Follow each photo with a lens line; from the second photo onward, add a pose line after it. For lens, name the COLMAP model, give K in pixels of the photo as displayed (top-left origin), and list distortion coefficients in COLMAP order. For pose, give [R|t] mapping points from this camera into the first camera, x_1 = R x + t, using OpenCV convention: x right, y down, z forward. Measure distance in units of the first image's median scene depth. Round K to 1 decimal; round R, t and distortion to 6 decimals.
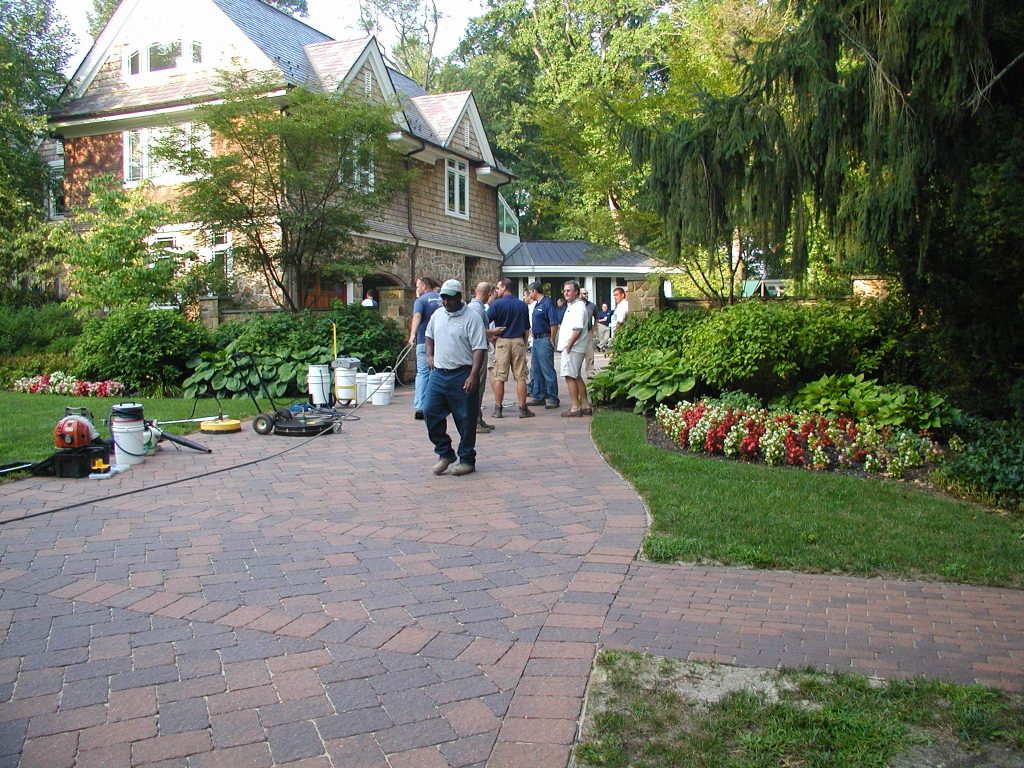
lens RADIAL K [[959.5, 0, 512.0], [0, 959.5, 384.0], [0, 0, 1]] dist [-0.230823, 0.269128]
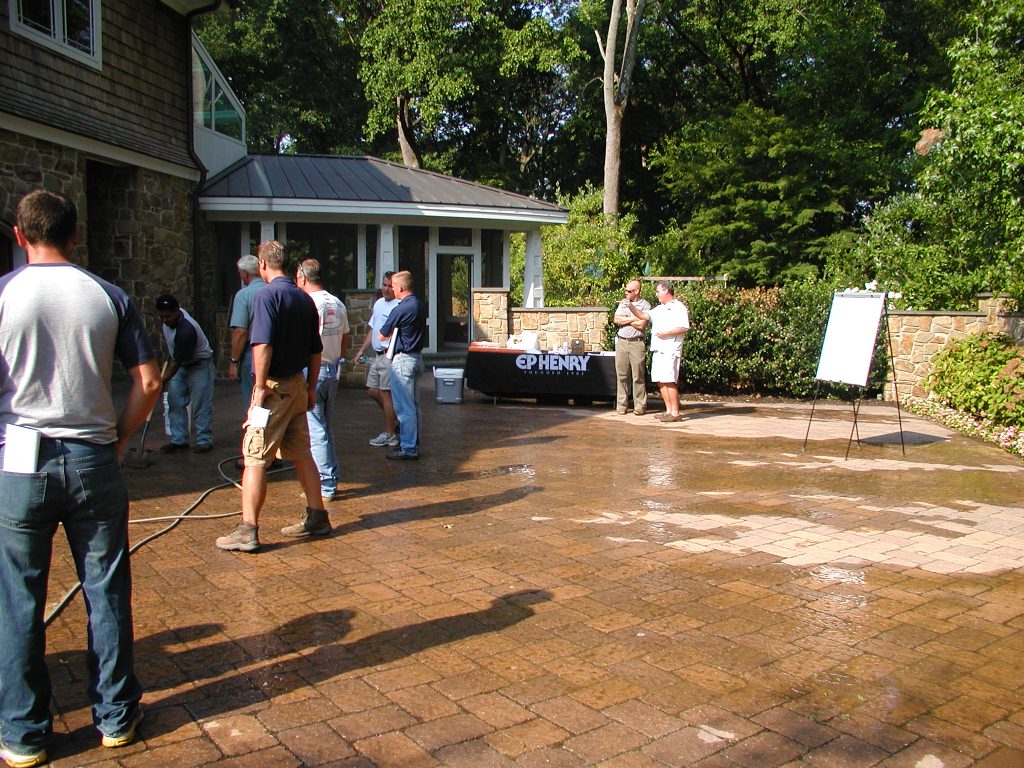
lens RADIAL K [[959.5, 0, 512.0], [0, 959.5, 384.0], [0, 0, 1]] dist [-0.230823, 0.269128]
pose [[0.970843, -0.004630, 0.239672, 0.028067], [-0.002093, 0.999612, 0.027789, -0.048636], [-0.239708, -0.027480, 0.970456, 0.554180]]
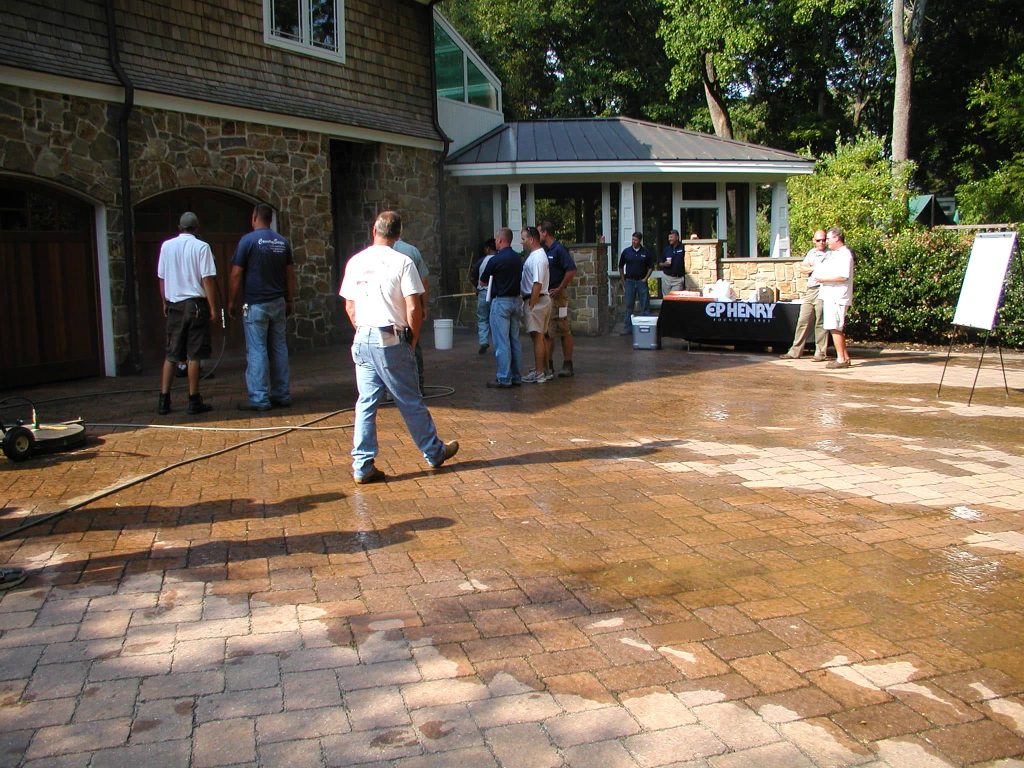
lens RADIAL K [[959.5, 0, 512.0], [0, 959.5, 384.0], [0, 0, 1]] dist [-0.230823, 0.269128]
pose [[0.991572, 0.003371, -0.129512, 0.091777], [0.006084, 0.997347, 0.072540, -0.045190], [0.129412, -0.072716, 0.988921, 0.520837]]
